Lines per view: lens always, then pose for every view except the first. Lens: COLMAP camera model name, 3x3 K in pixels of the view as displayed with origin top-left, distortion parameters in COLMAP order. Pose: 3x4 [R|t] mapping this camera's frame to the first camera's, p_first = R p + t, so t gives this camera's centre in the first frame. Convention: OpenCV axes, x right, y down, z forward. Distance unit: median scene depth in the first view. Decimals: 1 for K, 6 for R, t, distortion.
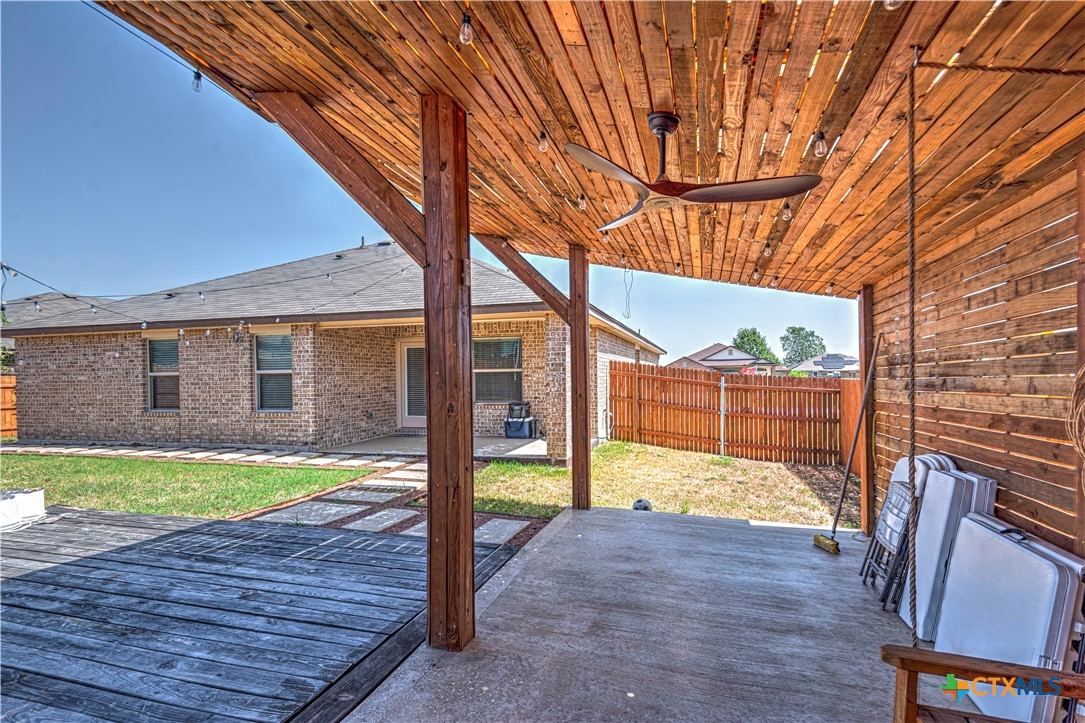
lens RADIAL K [[498.3, 0, 552.1], [0, 498.3, 375.7], [0, 0, 1]] dist [0.033815, -0.018584]
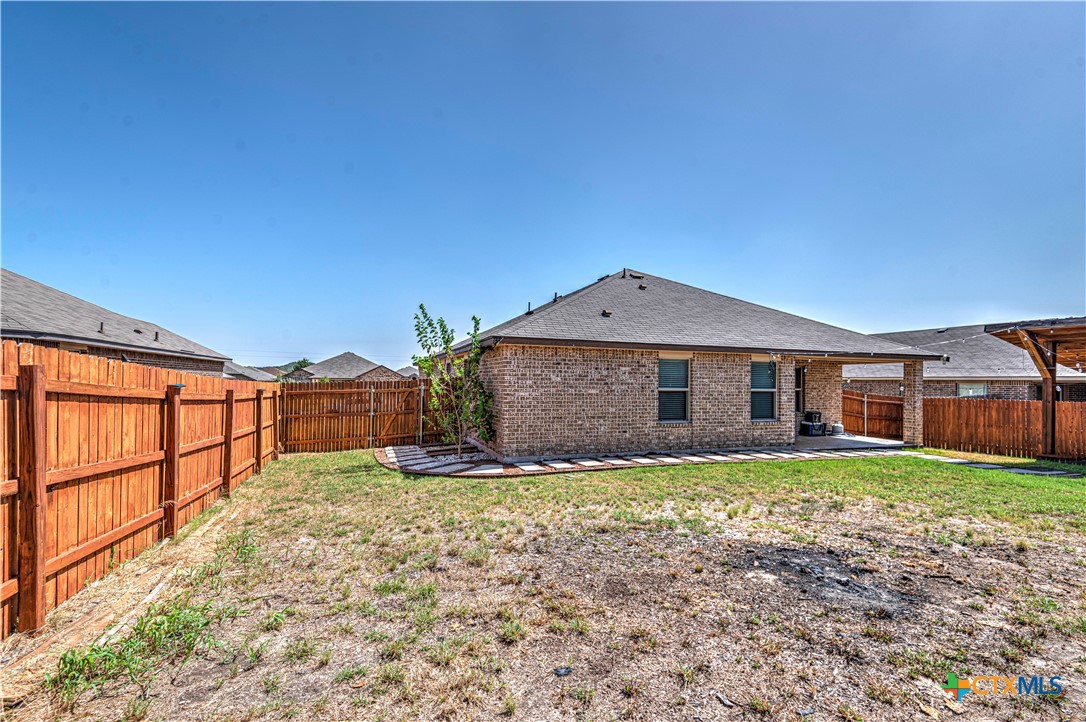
lens RADIAL K [[498.8, 0, 552.6], [0, 498.8, 375.2], [0, 0, 1]] dist [0.033815, -0.018584]
pose [[0.816985, 0.032585, 0.575737, -1.695596], [-0.026105, 0.999469, -0.019524, -0.006561], [-0.576067, 0.000922, 0.817402, 0.250398]]
